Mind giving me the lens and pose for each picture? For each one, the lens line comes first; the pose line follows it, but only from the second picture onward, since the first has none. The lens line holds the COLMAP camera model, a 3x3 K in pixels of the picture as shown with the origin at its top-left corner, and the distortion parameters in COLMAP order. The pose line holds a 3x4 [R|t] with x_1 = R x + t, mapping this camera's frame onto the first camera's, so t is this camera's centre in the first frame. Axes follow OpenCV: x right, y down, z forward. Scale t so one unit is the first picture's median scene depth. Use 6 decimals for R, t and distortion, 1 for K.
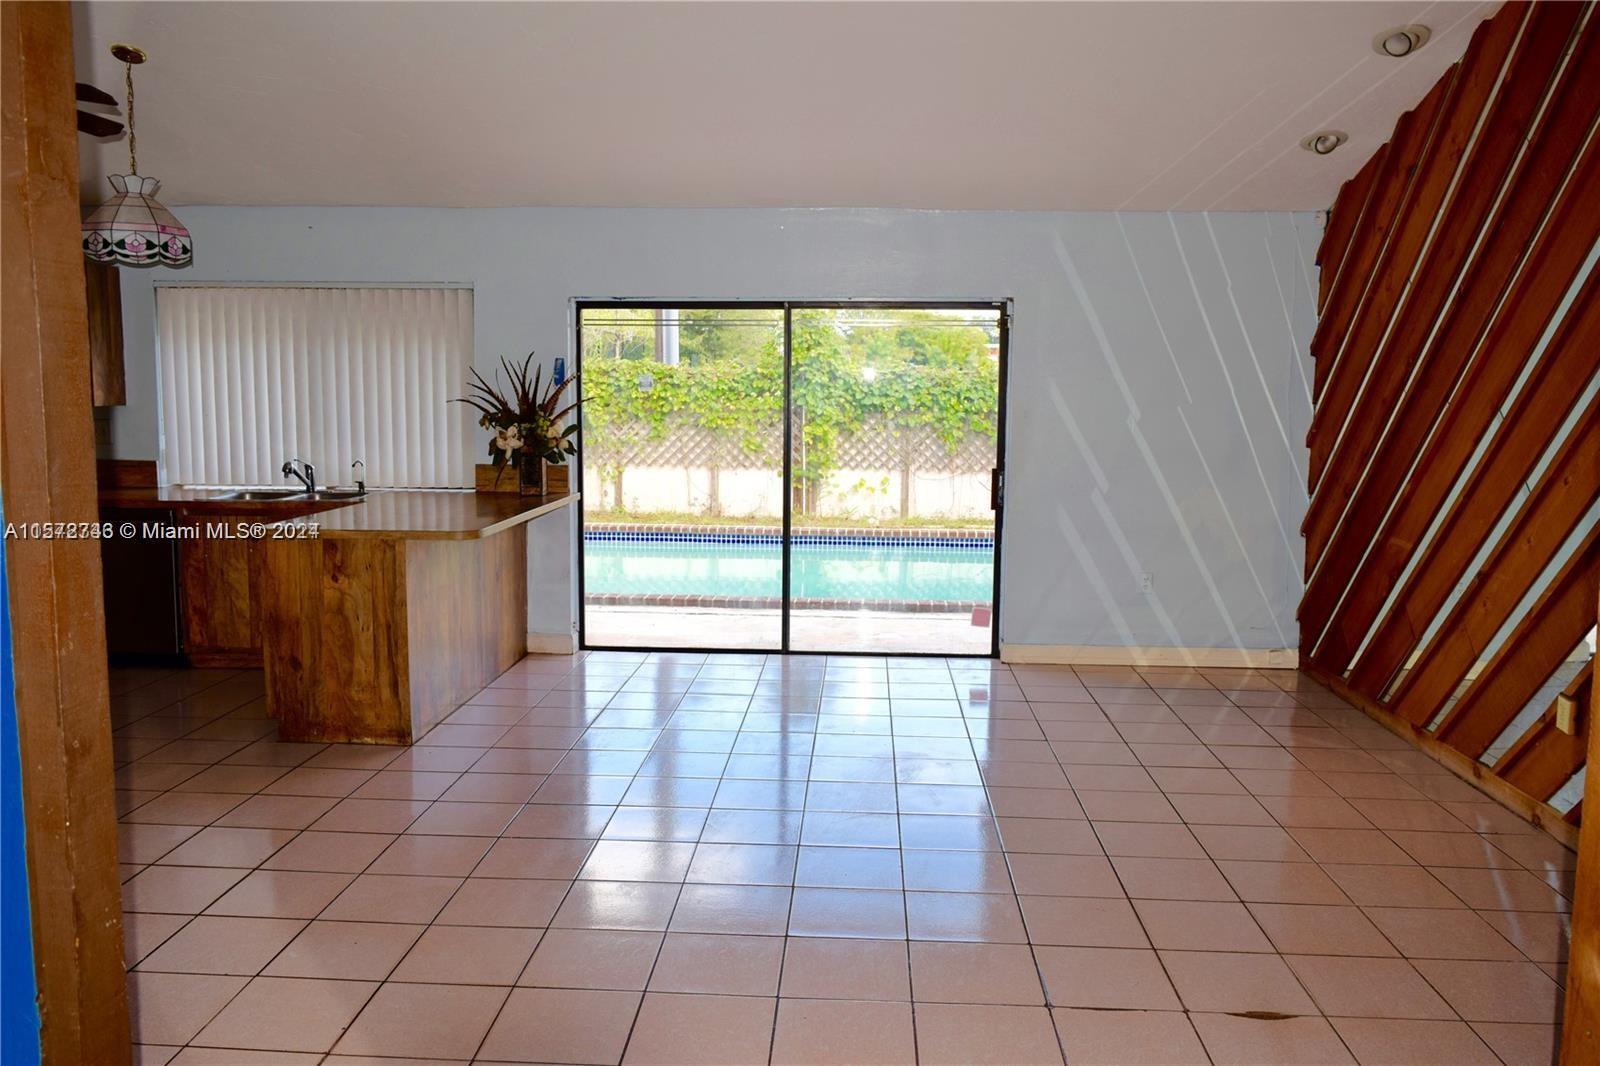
lens RADIAL K [[1256.8, 0, 809.7], [0, 1256.8, 537.3], [0, 0, 1]] dist [0.003758, 0.005191]
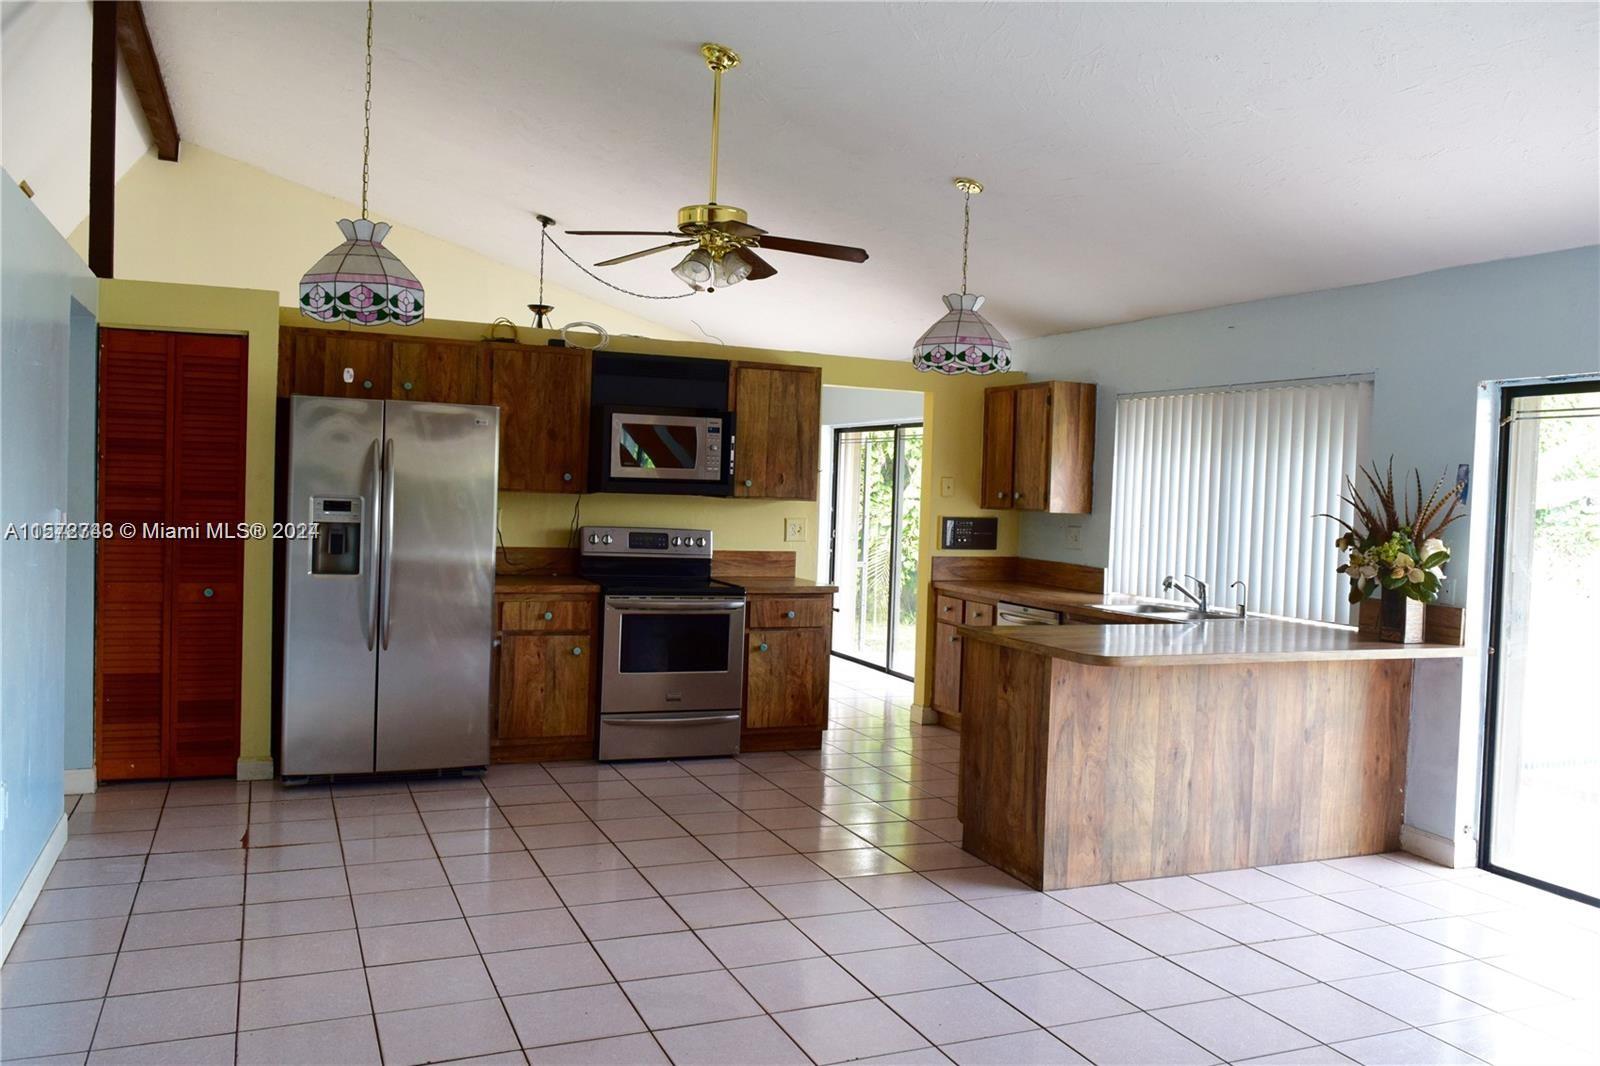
lens RADIAL K [[1256.8, 0, 800.5], [0, 1256.8, 535.7], [0, 0, 1]] dist [0.003758, 0.005191]
pose [[0.446619, 0.040751, -0.893796, 0.304184], [-0.139686, 0.989889, -0.024668, -0.028035], [0.883753, 0.135868, 0.447795, 0.337001]]
